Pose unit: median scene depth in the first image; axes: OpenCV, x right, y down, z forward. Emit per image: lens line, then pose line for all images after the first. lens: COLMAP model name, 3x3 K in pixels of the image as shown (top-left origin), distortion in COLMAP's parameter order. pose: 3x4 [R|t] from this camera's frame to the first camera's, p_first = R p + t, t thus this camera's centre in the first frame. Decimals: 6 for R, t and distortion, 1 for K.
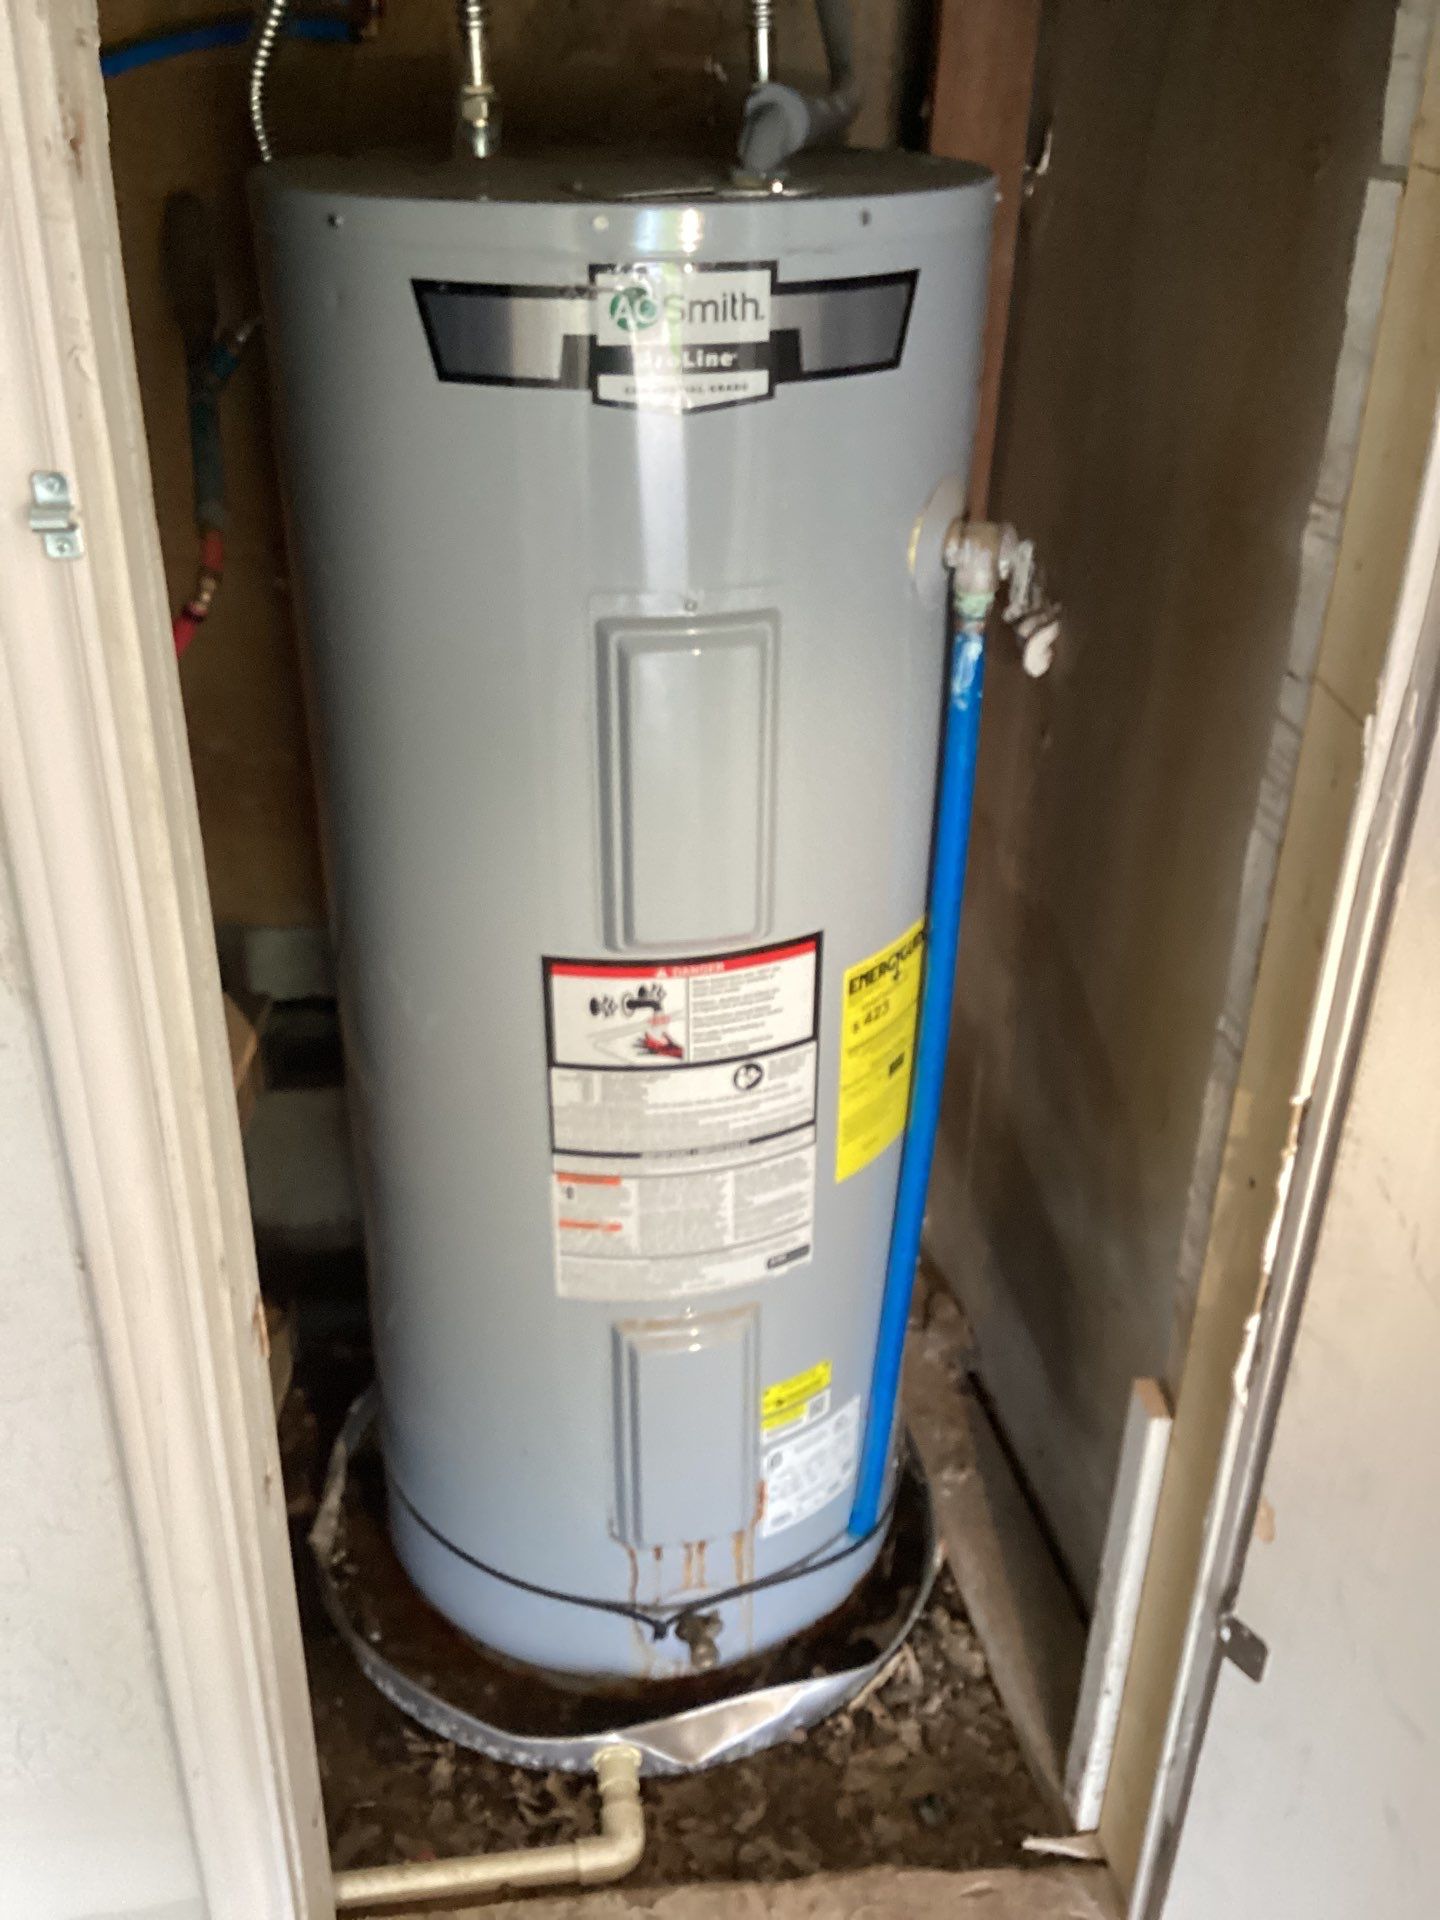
lens RADIAL K [[1749.7, 0, 712.0], [0, 1749.7, 966.1], [0, 0, 1]] dist [0.100468, -0.207647]
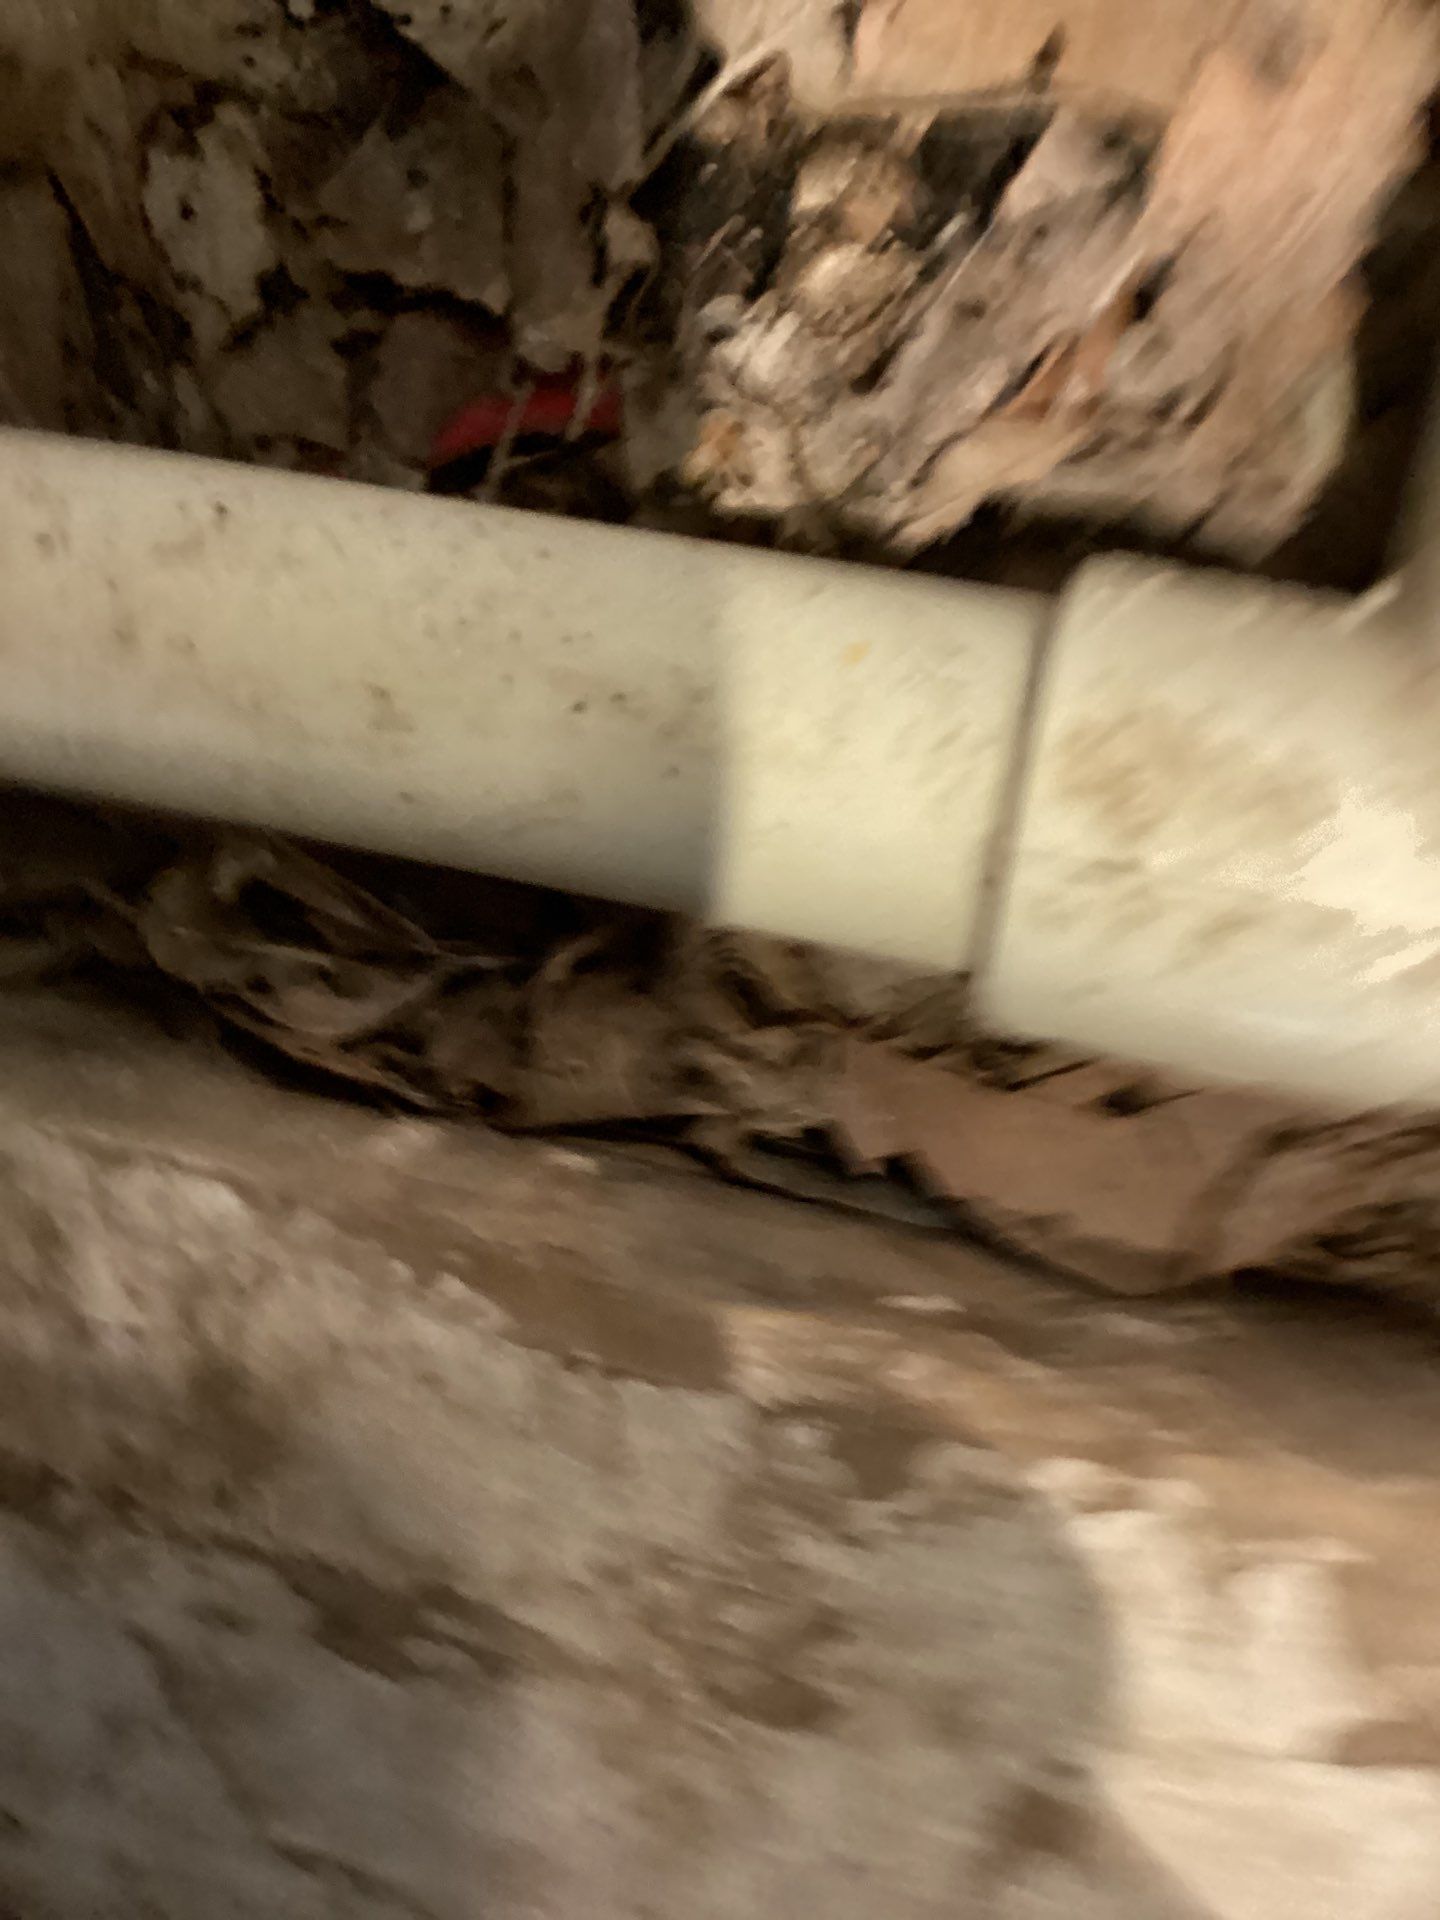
lens RADIAL K [[1754.2, 0, 720.0], [0, 1754.2, 960.0], [0, 0, 1]] dist [0.136875, -0.360234]
pose [[0.930623, 0.334732, -0.147969, -0.080701], [0.094384, 0.171123, 0.980718, 0.450126], [0.353599, -0.926645, 0.127658, 1.057275]]
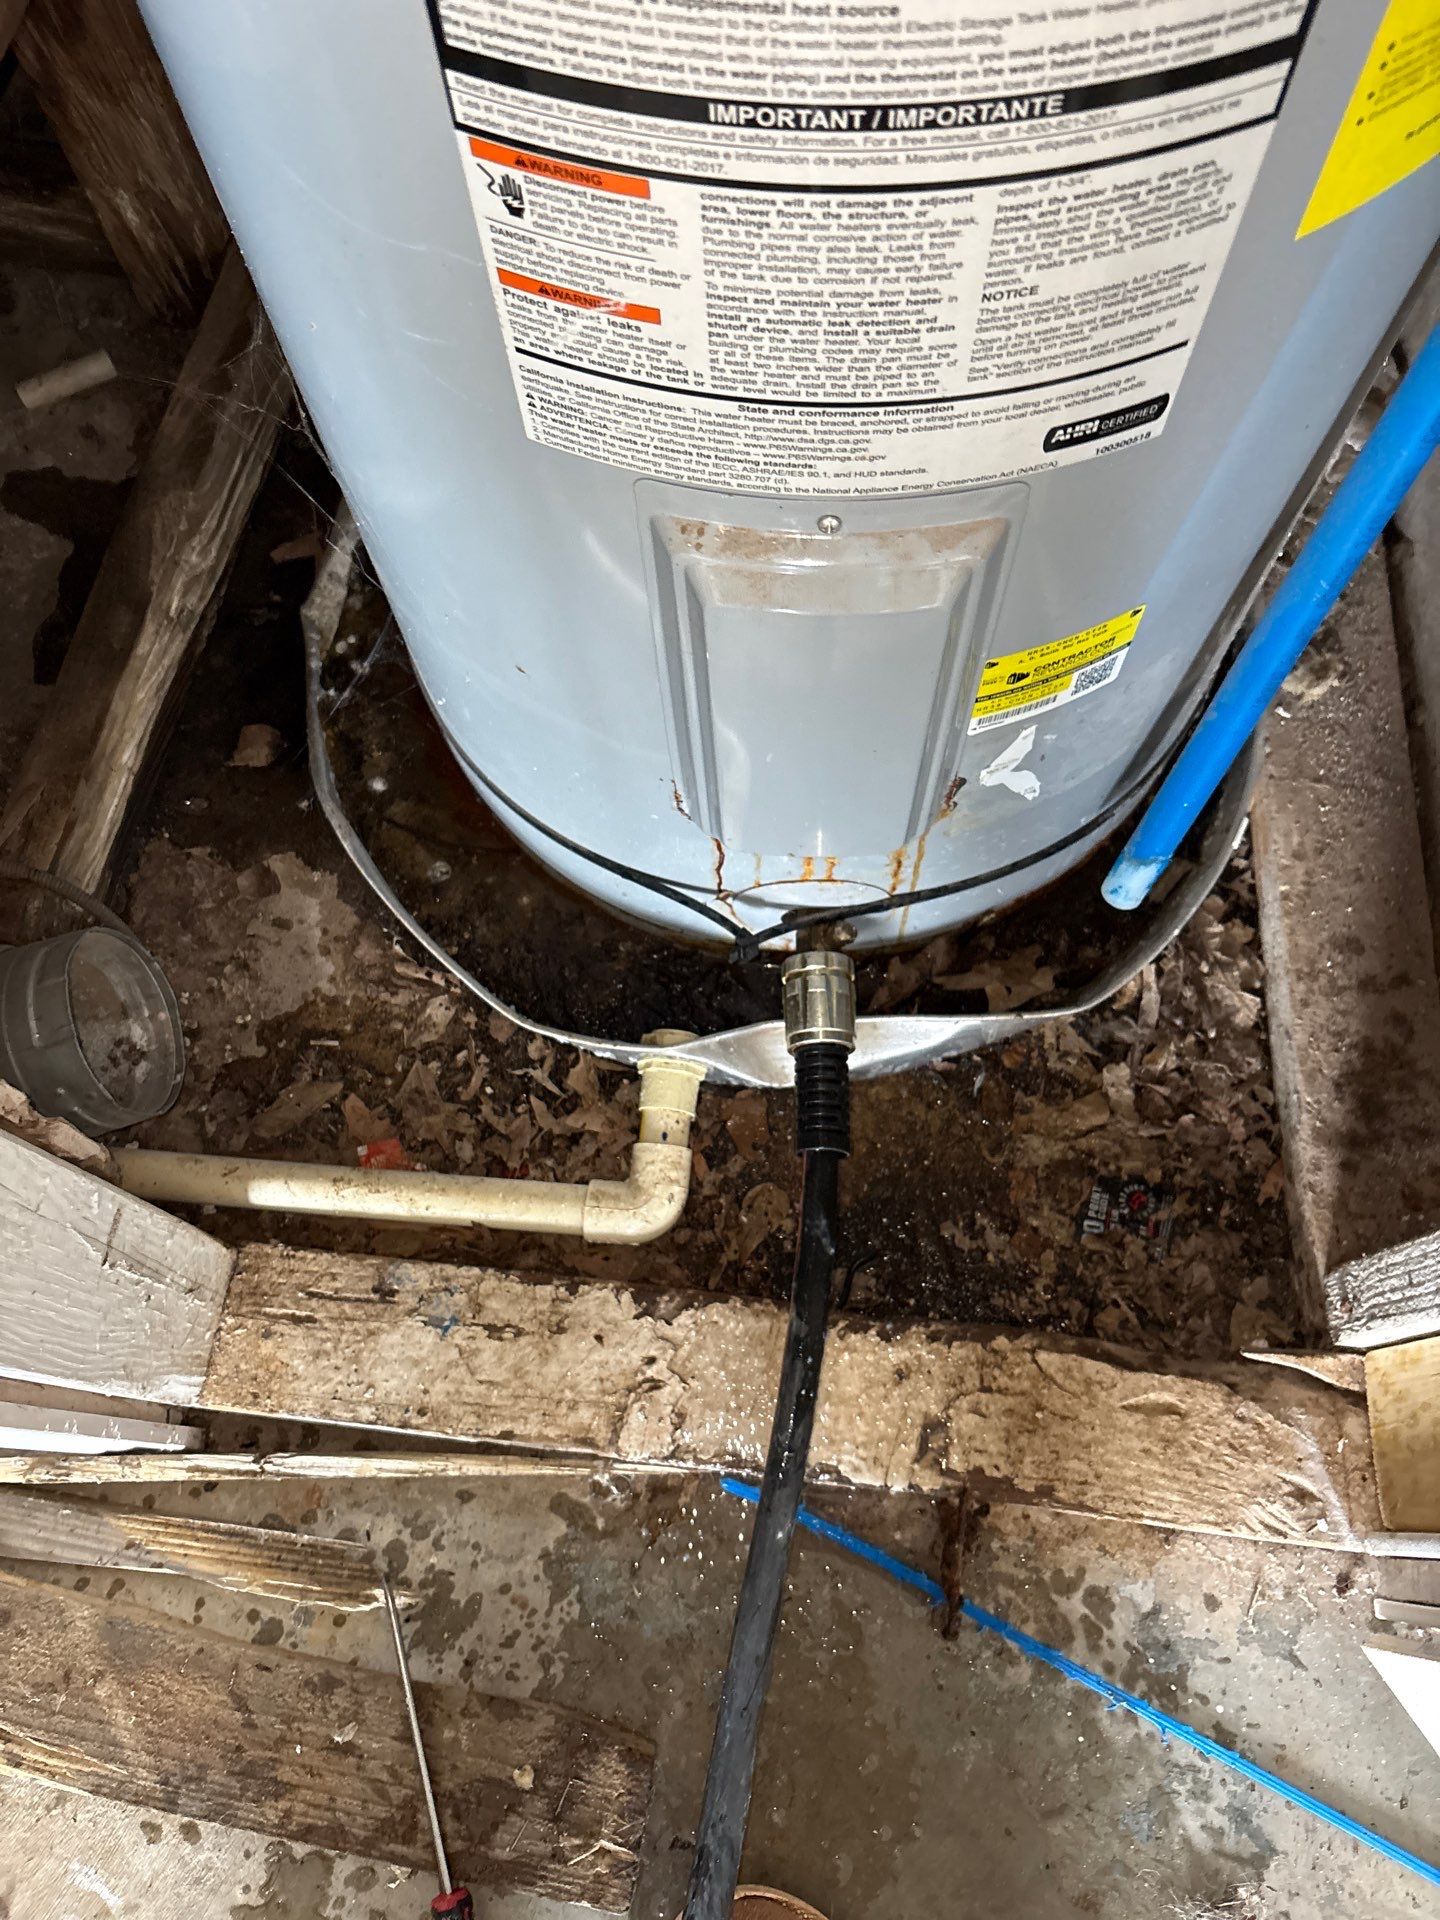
lens RADIAL K [[1477.2, 0, 709.1], [0, 1477.2, 959.7], [0, 0, 1]] dist [0.008213, 0.005267]
pose [[0.973312, 0.198053, -0.115921, 0.020343], [-0.071379, 0.741359, 0.667302, 0.043488], [0.218100, -0.641219, 0.735711, 0.699674]]
